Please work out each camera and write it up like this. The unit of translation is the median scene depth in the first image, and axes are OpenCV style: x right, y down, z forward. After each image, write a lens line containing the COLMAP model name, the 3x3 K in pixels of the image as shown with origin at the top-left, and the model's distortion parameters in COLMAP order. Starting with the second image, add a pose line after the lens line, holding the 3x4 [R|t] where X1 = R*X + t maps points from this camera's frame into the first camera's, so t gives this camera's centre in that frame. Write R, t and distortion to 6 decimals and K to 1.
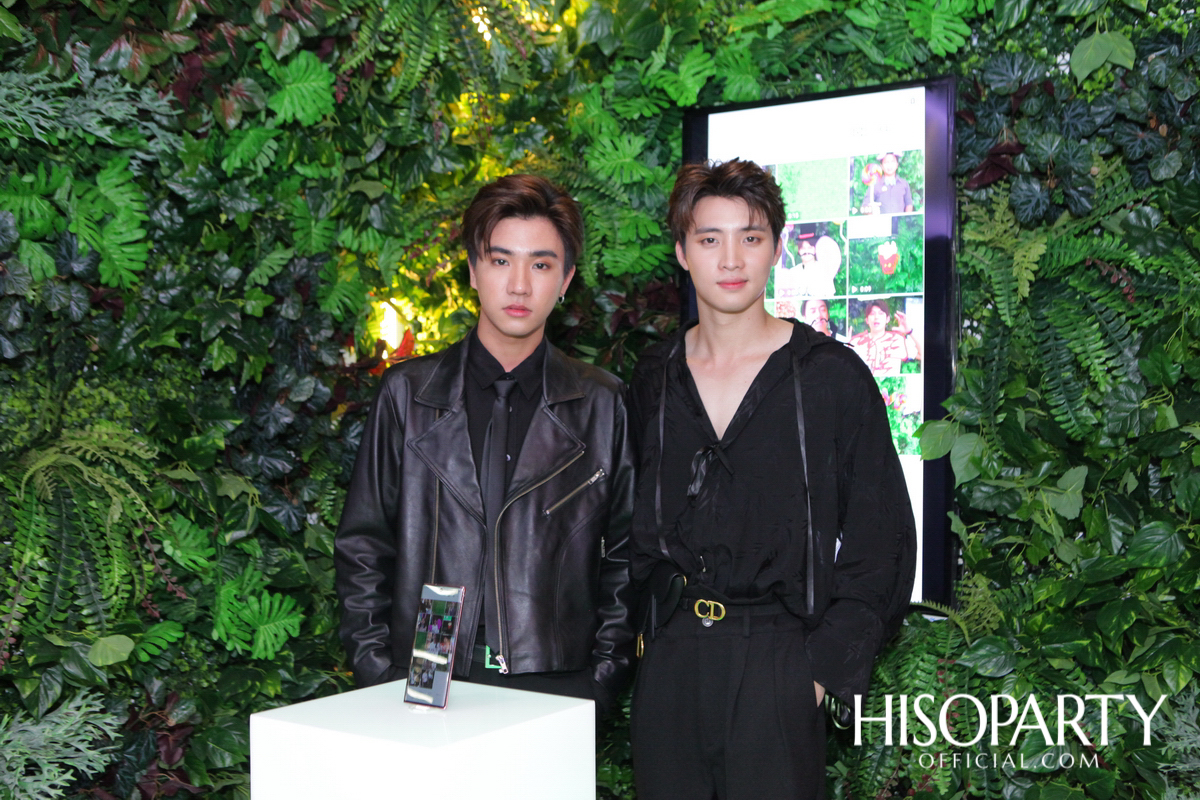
lens RADIAL K [[1391.7, 0, 600.0], [0, 1391.7, 400.0], [0, 0, 1]] dist [-0.004378, 0.008497]
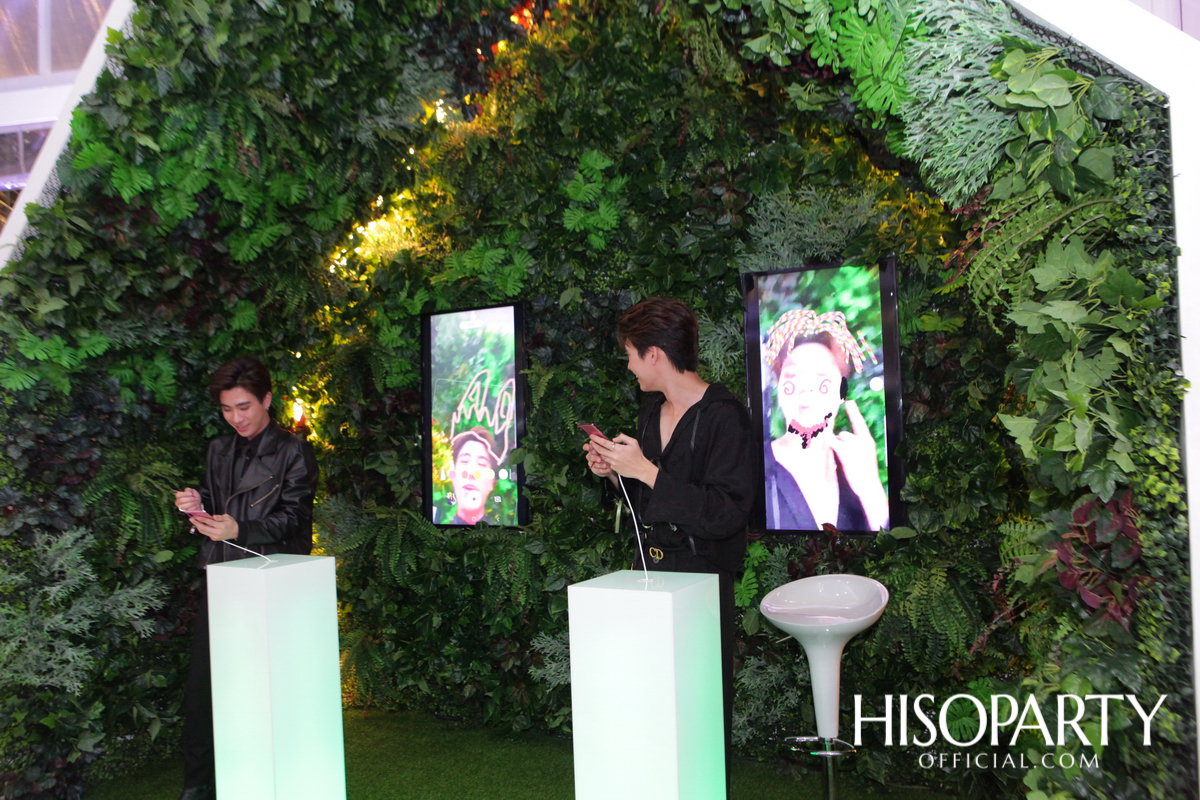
lens RADIAL K [[962.5, 0, 600.0], [0, 962.5, 400.0], [0, 0, 1]] dist [-0.020178, 0.002665]
pose [[0.997708, -0.032427, 0.059394, 0.284679], [0.033967, 0.999108, -0.025097, -0.021323], [-0.058527, 0.027057, 0.997919, -0.642310]]
